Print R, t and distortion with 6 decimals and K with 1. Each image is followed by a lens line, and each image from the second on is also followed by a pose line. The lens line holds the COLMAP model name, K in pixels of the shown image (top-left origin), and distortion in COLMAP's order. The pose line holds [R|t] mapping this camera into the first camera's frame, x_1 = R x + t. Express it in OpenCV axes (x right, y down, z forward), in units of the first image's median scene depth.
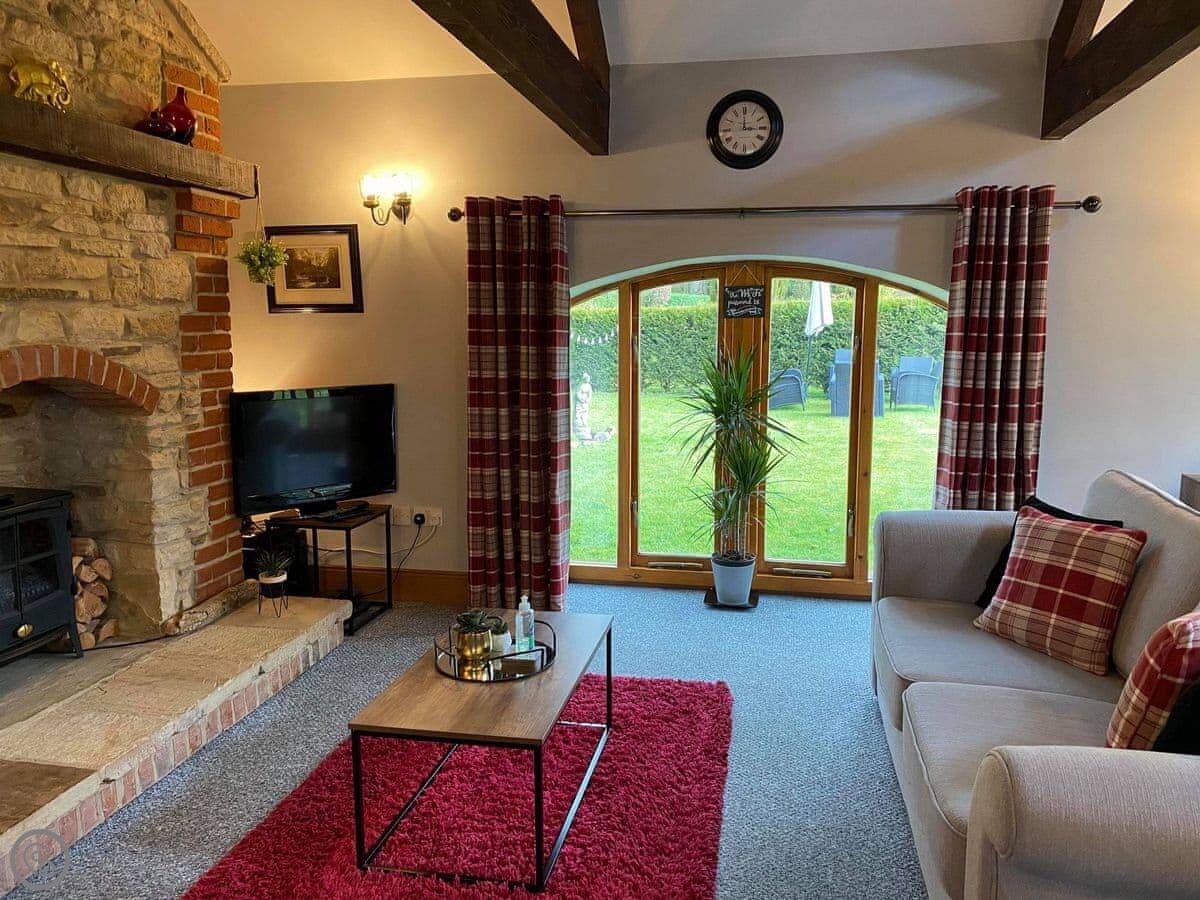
lens RADIAL K [[897.8, 0, 603.9], [0, 897.8, 454.7], [0, 0, 1]] dist [-0.005744, -0.012810]
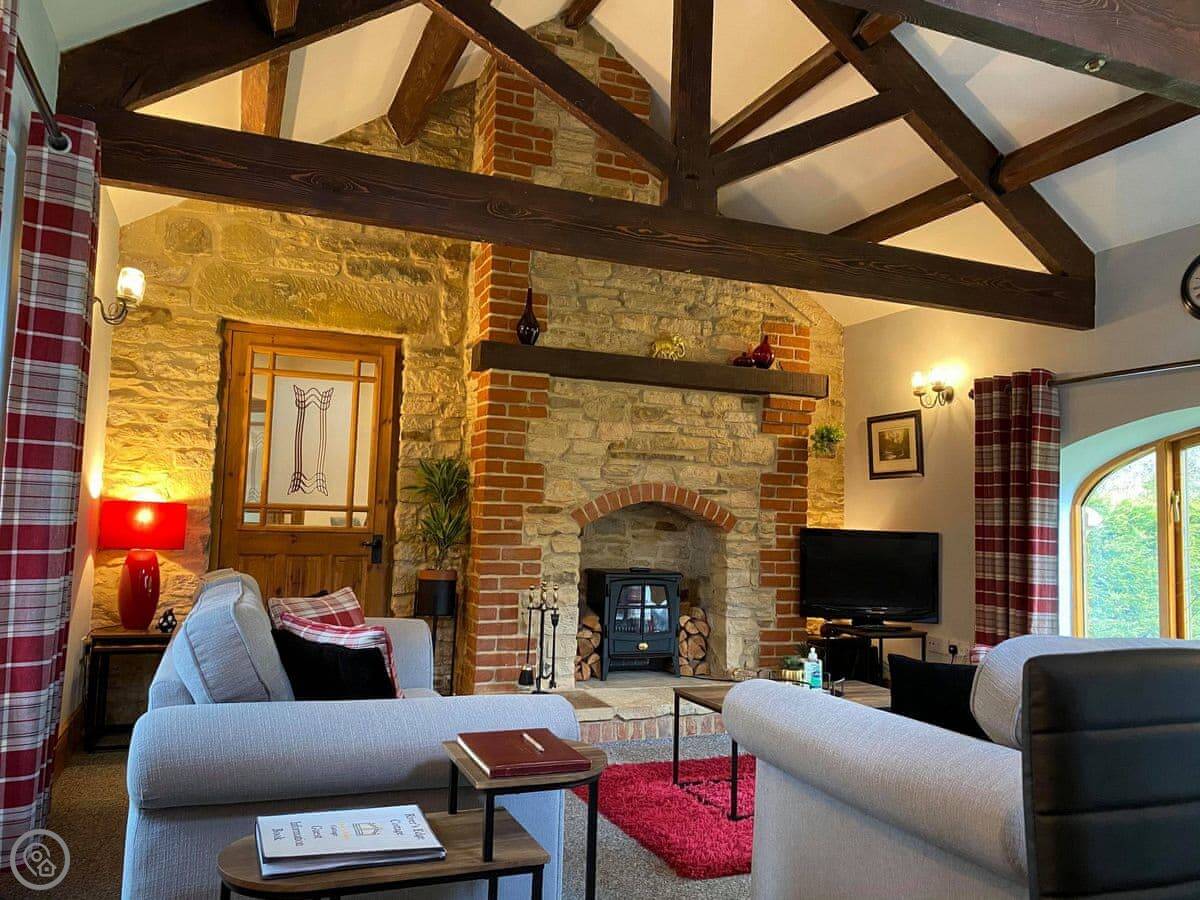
lens RADIAL K [[897.8, 0, 598.2], [0, 897.8, 447.3], [0, 0, 1]] dist [-0.005744, -0.012810]
pose [[0.533221, -0.056996, -0.844054, 0.707803], [-0.155428, 0.974144, -0.163970, 0.102480], [0.831575, 0.218622, 0.510575, -0.050557]]
